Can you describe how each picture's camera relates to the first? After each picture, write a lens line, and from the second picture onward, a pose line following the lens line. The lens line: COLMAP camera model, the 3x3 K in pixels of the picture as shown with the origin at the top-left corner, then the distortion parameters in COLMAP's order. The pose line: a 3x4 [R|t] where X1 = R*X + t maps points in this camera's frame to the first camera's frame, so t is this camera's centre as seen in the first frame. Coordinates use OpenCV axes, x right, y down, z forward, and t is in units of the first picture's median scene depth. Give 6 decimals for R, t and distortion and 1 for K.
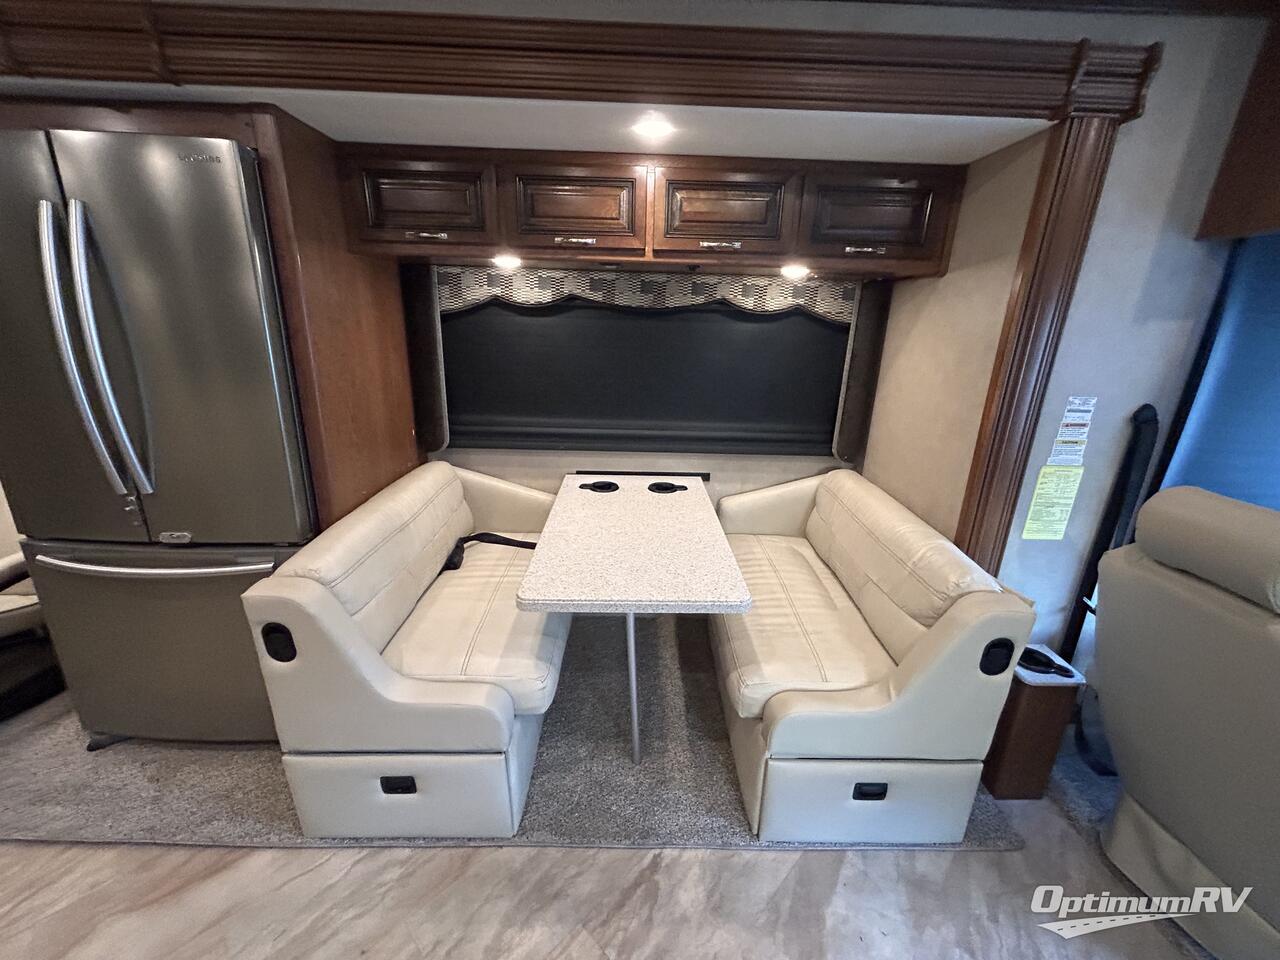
lens RADIAL K [[517.8, 0, 640.0], [0, 517.8, 476.9], [0, 0, 1]] dist [-0.001547, 0.000608]
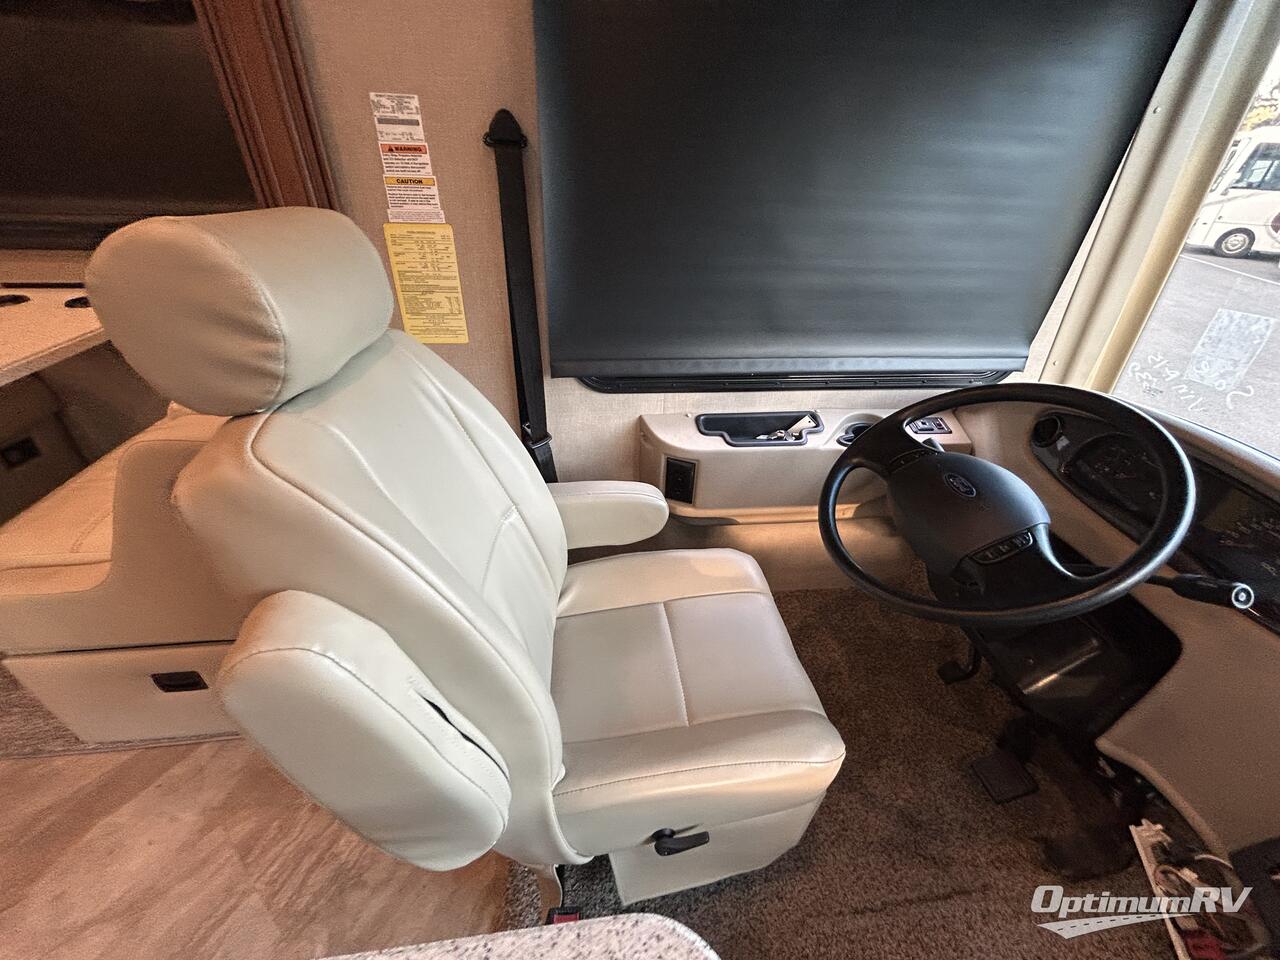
lens RADIAL K [[517.8, 0, 646.8], [0, 517.8, 479.0], [0, 0, 1]] dist [-0.001547, 0.000608]
pose [[0.993591, -0.055323, 0.098574, 1.044830], [0.027314, 0.963708, 0.265558, 0.127461], [-0.109688, -0.261164, 0.959042, 0.254877]]
